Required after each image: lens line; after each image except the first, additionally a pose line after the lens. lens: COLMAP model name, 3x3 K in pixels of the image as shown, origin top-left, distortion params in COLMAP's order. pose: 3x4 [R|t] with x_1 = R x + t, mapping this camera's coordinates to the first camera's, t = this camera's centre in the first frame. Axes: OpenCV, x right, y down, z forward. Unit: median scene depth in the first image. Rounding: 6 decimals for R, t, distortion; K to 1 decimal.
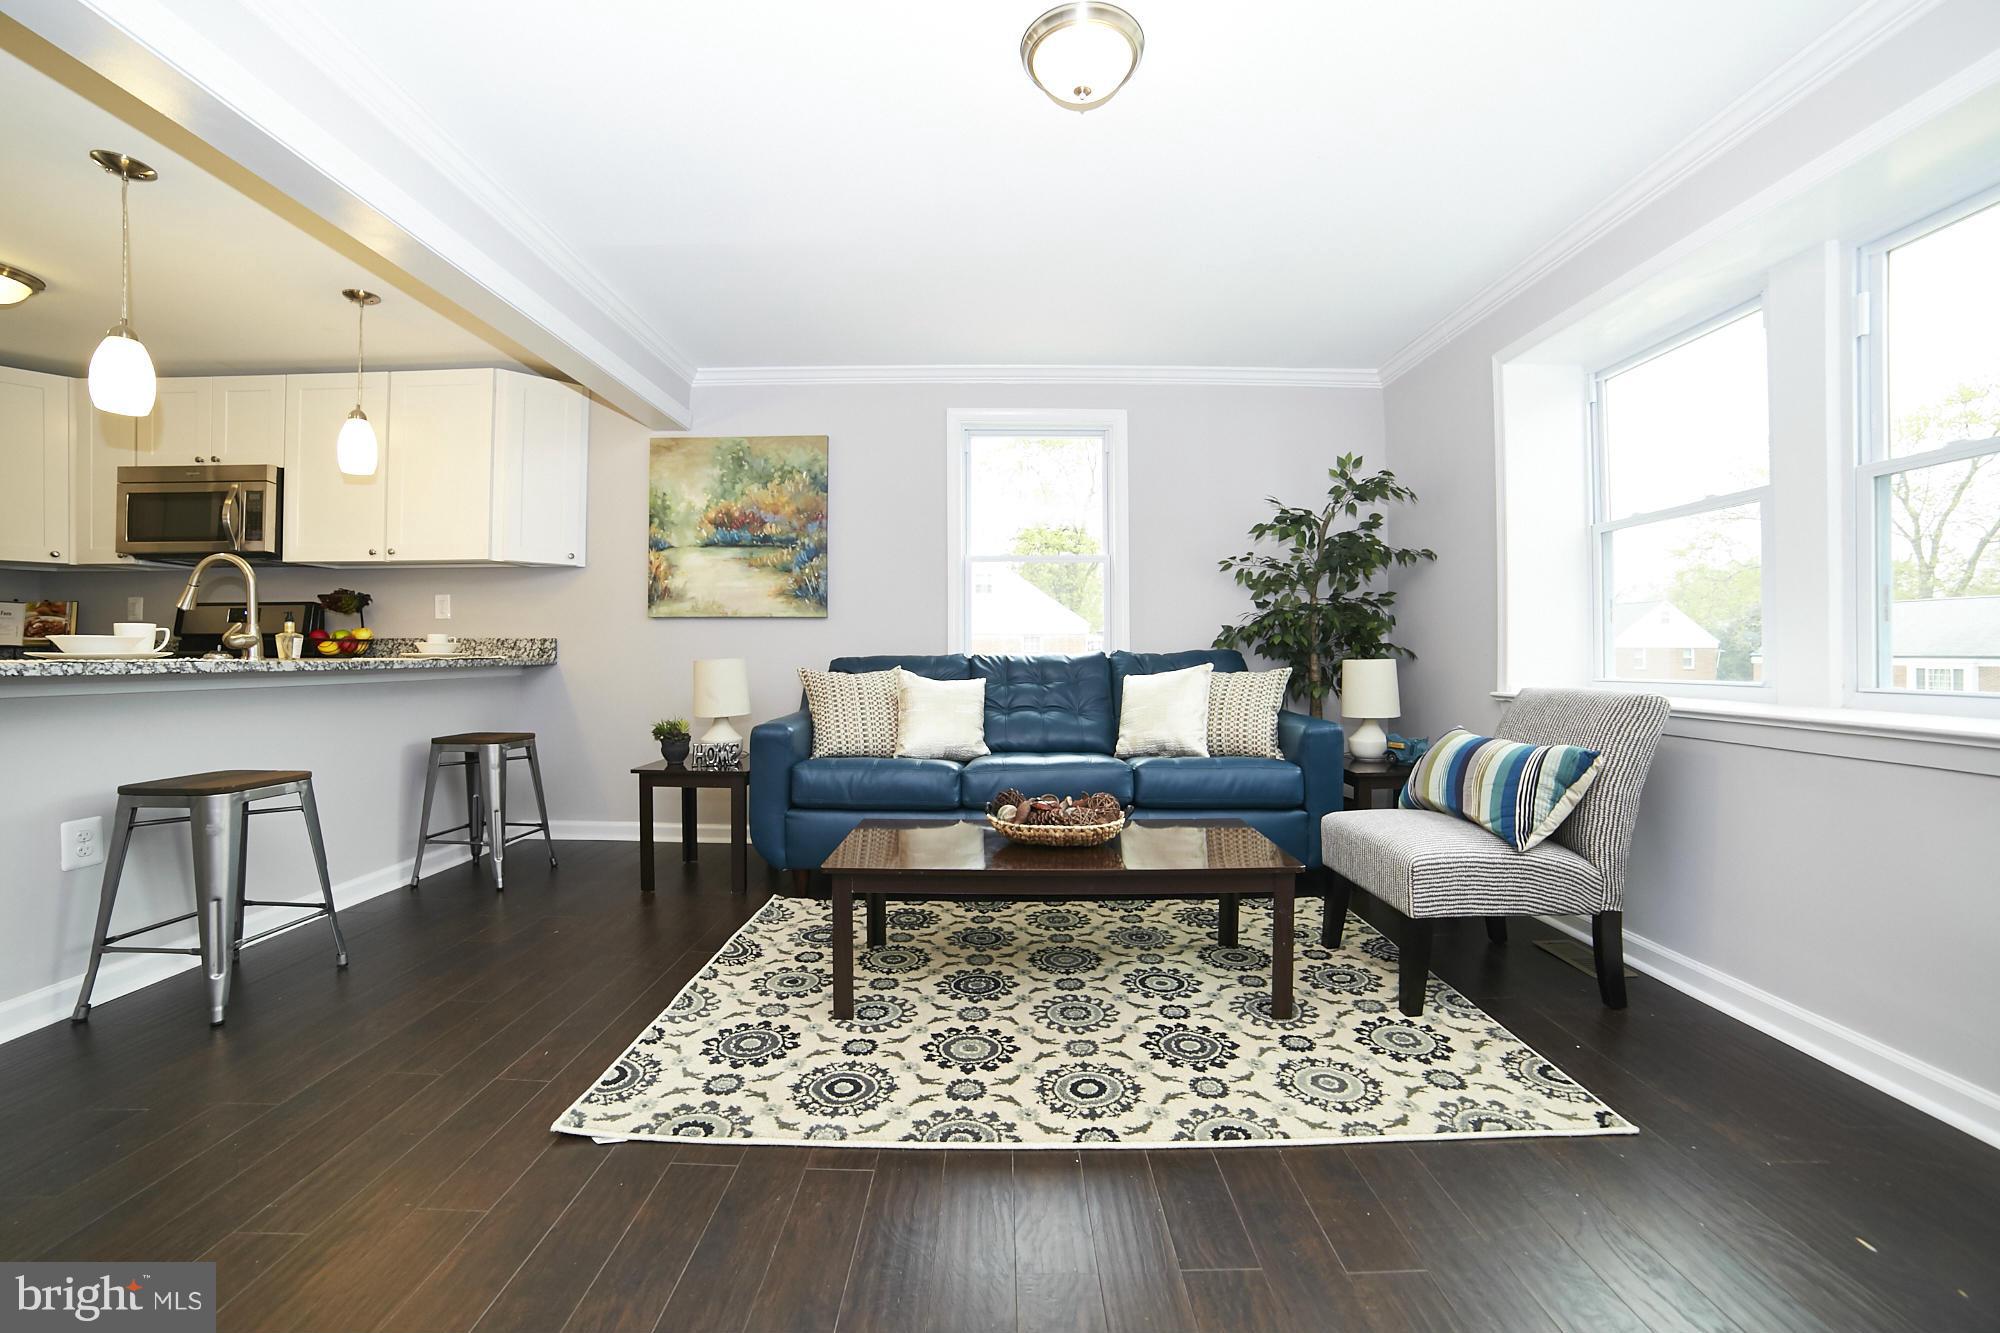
lens RADIAL K [[815.9, 0, 1000.0], [0, 815.9, 651.5], [0, 0, 1]] dist [-0.107747, 0.036882]
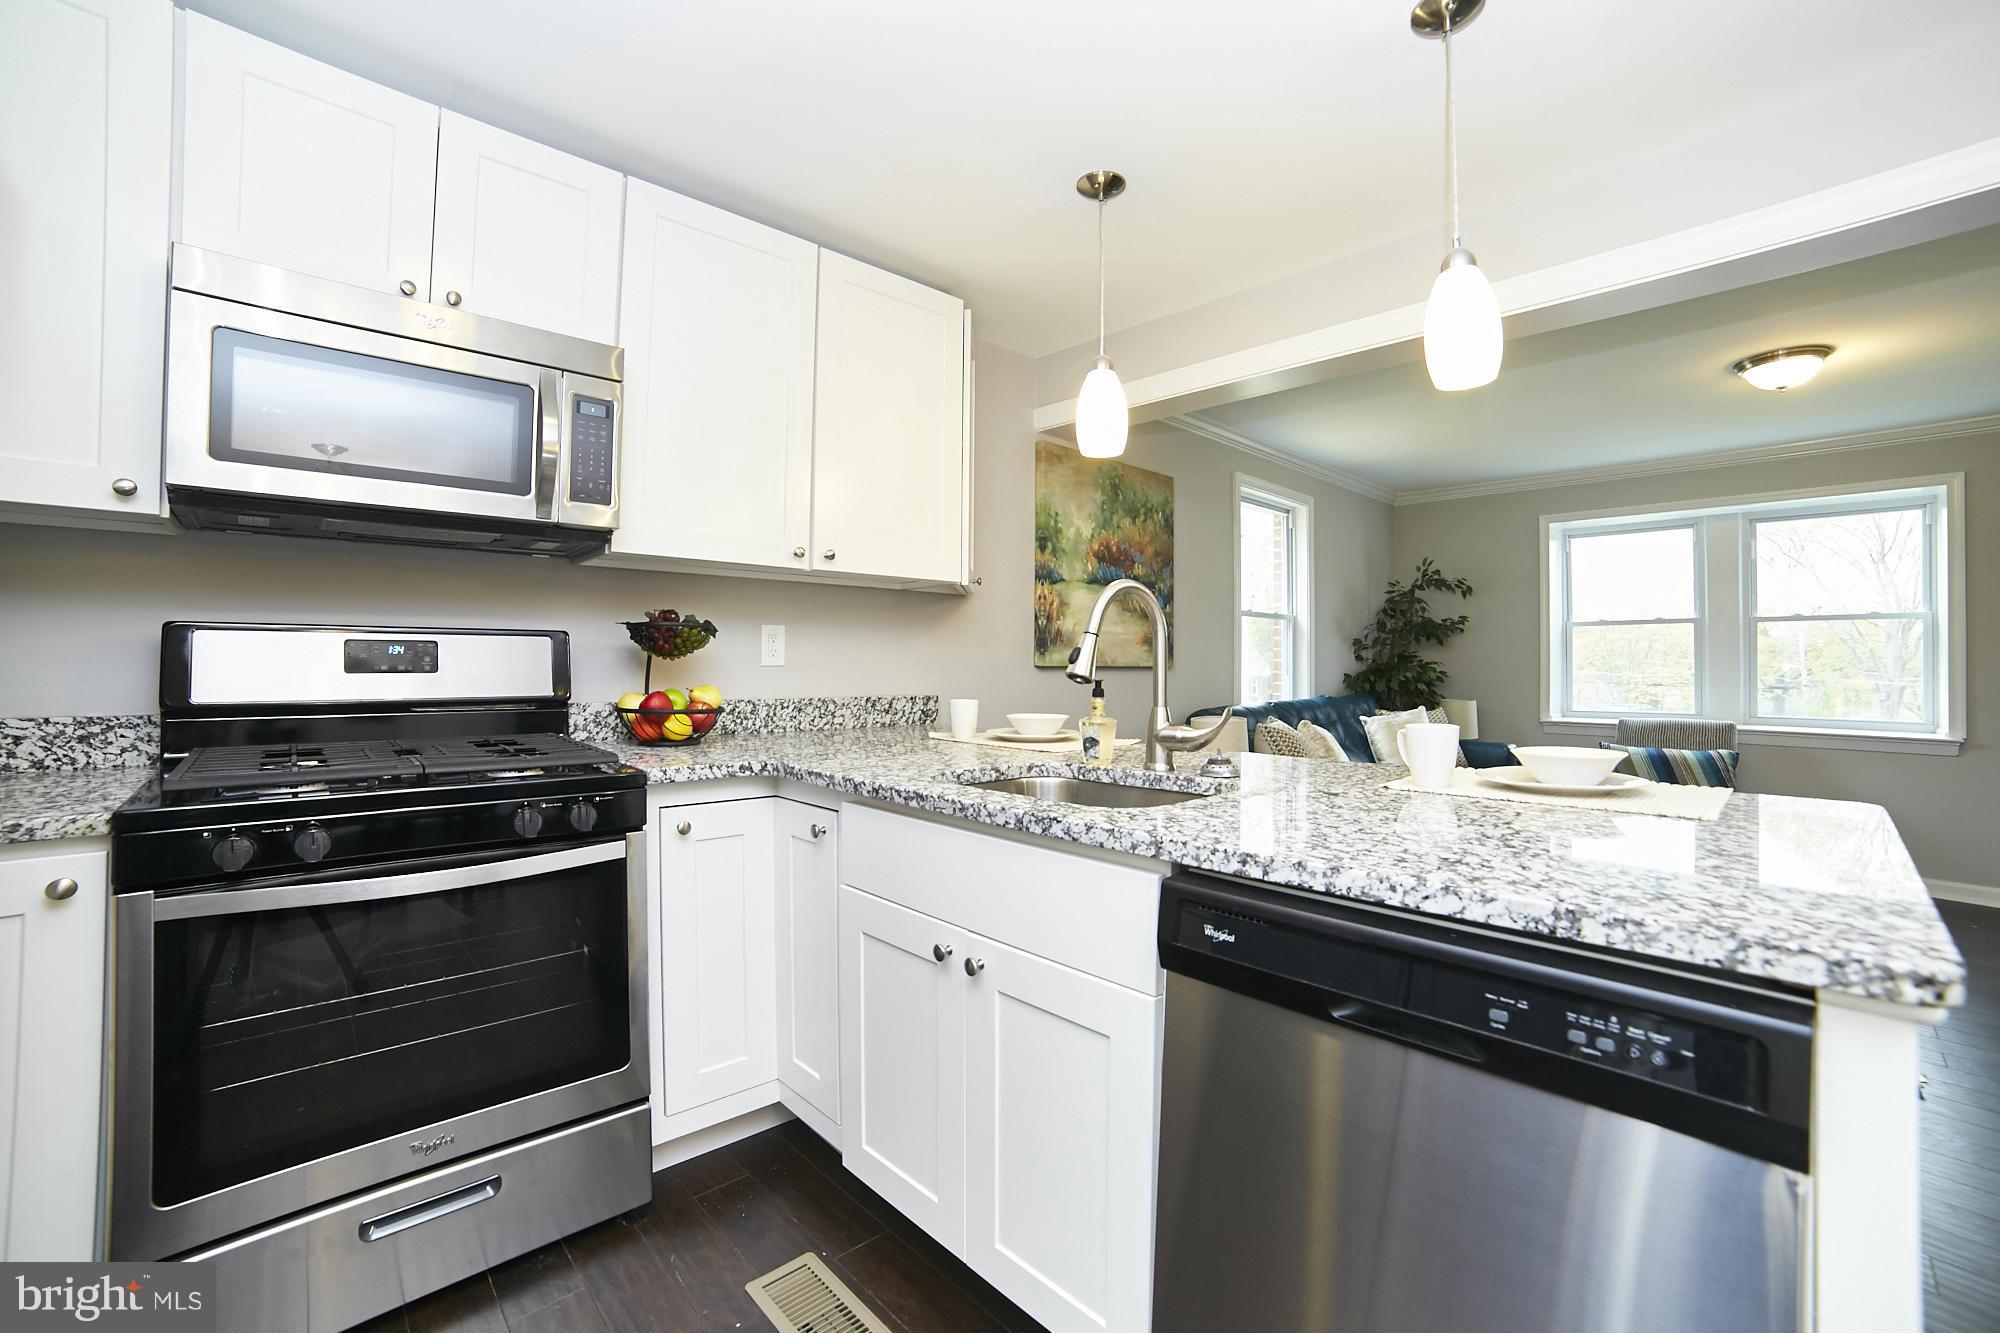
lens RADIAL K [[815.9, 0, 1000.0], [0, 815.9, 651.5], [0, 0, 1]] dist [-0.107747, 0.036882]
pose [[0.736369, 0.014034, 0.676434, -1.181508], [-0.009136, 0.999900, -0.010798, -0.056133], [-0.676518, 0.001771, 0.736424, 0.501034]]
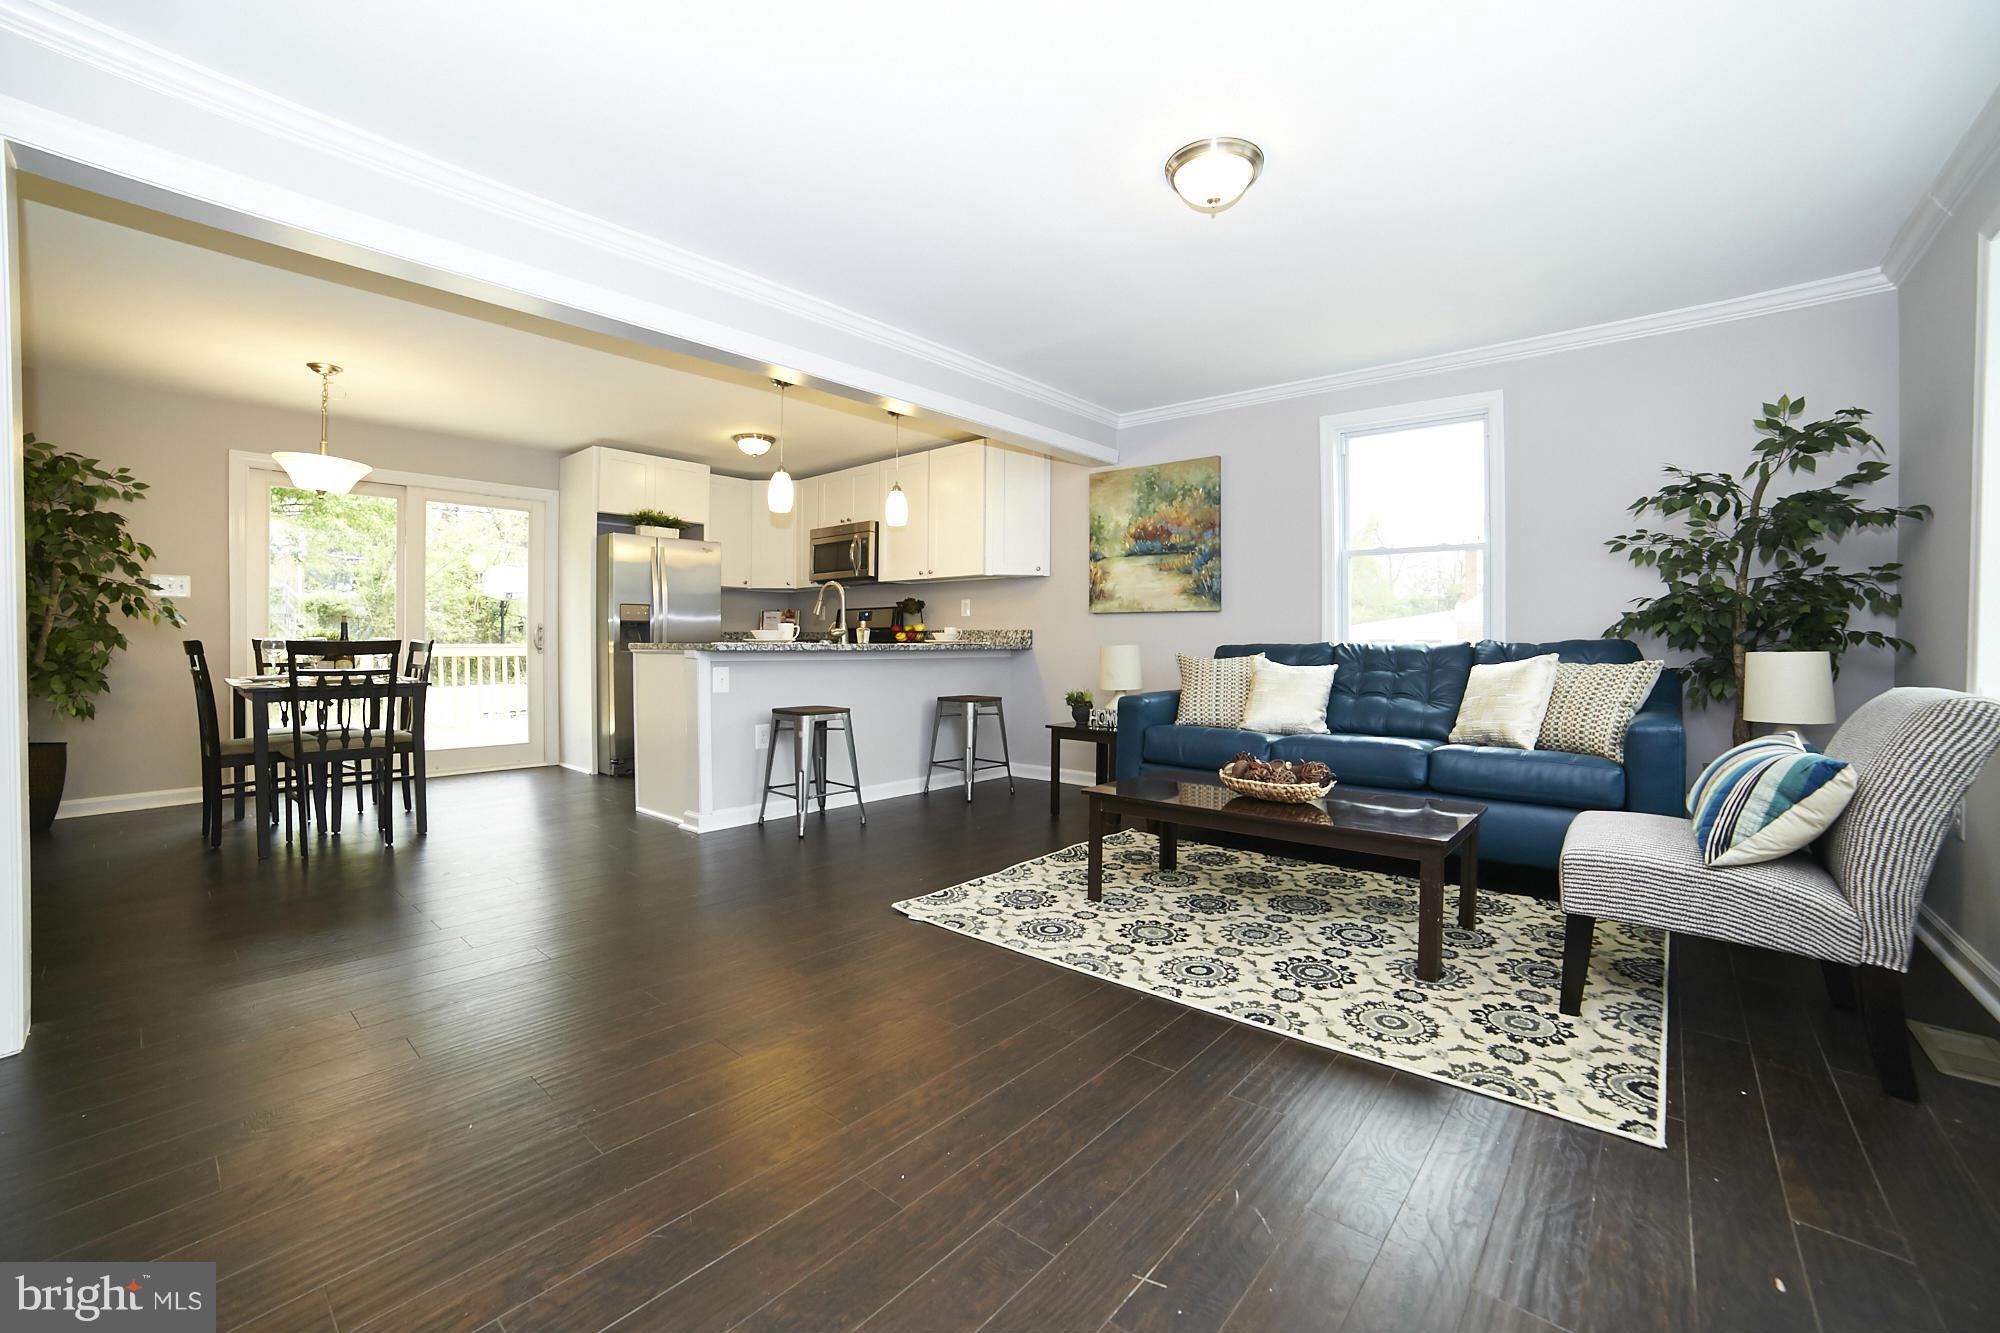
lens RADIAL K [[815.9, 0, 1000.0], [0, 815.9, 651.5], [0, 0, 1]] dist [-0.107747, 0.036882]
pose [[0.757643, 0.011117, -0.652574, 0.362847], [-0.002160, 0.999892, 0.014526, 0.000608], [0.652665, -0.009596, 0.757585, -0.111134]]
